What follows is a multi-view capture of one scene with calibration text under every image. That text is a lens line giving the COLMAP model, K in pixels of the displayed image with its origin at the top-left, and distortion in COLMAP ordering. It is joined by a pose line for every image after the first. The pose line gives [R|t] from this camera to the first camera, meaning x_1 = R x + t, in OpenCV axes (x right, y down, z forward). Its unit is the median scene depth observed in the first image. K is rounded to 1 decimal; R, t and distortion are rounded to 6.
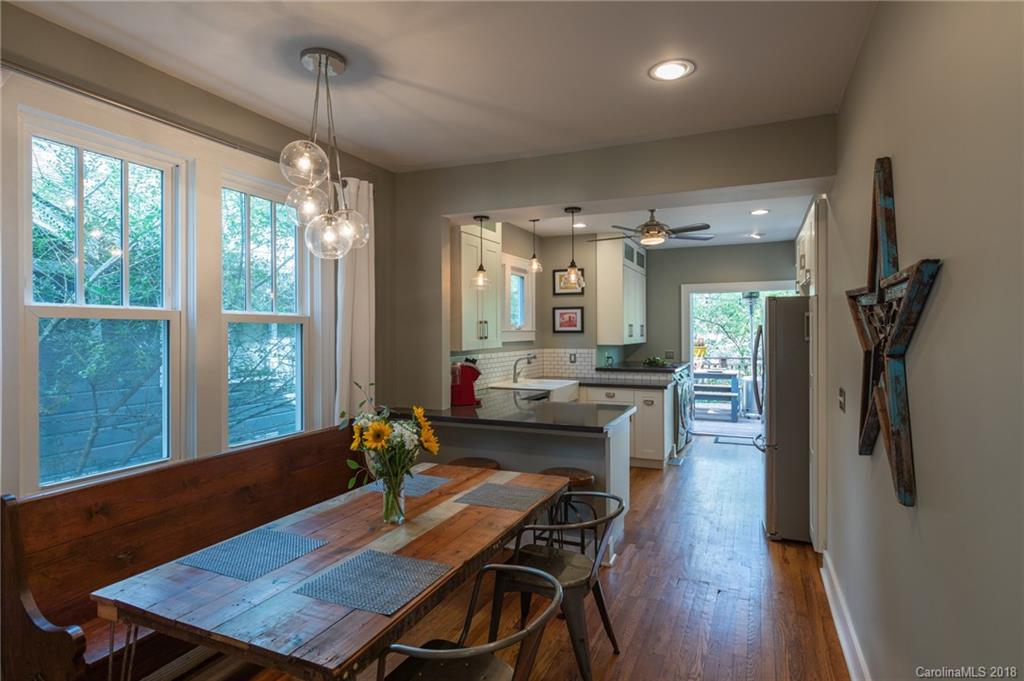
lens RADIAL K [[553.8, 0, 511.5], [0, 553.8, 333.1], [0, 0, 1]] dist [-0.001261, 0.000461]
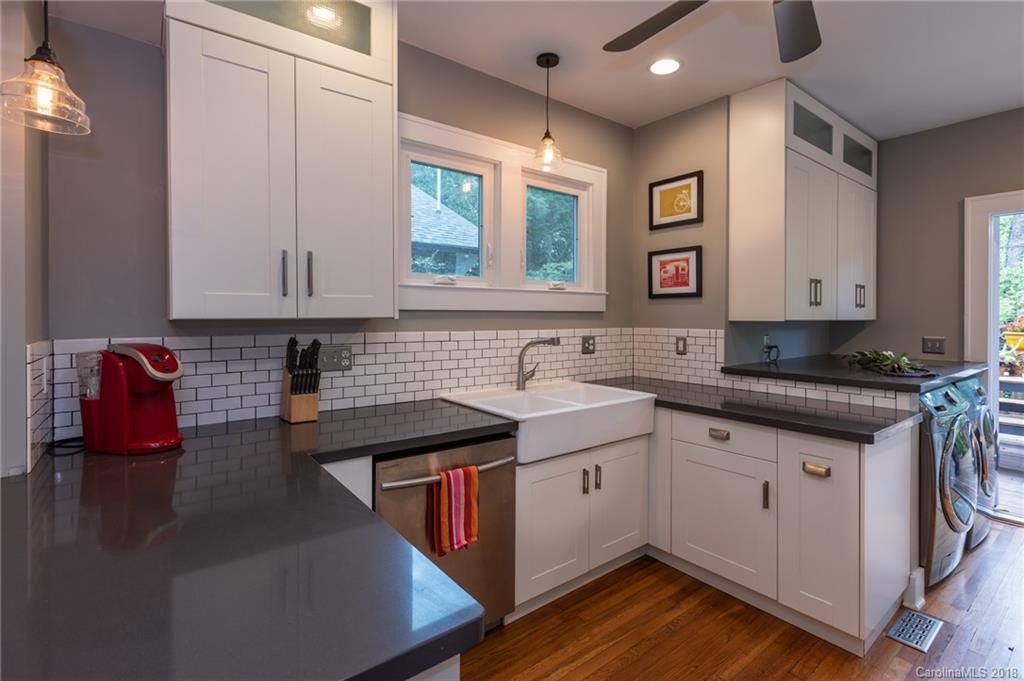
lens RADIAL K [[470.3, 0, 534.3], [0, 470.3, 319.1], [0, 0, 1]] dist [-0.002555, -0.000435]
pose [[0.882784, 0.009065, -0.469692, 0.197678], [-0.006422, 0.999953, 0.007229, 0.017707], [0.469736, -0.003365, 0.882801, 0.545887]]
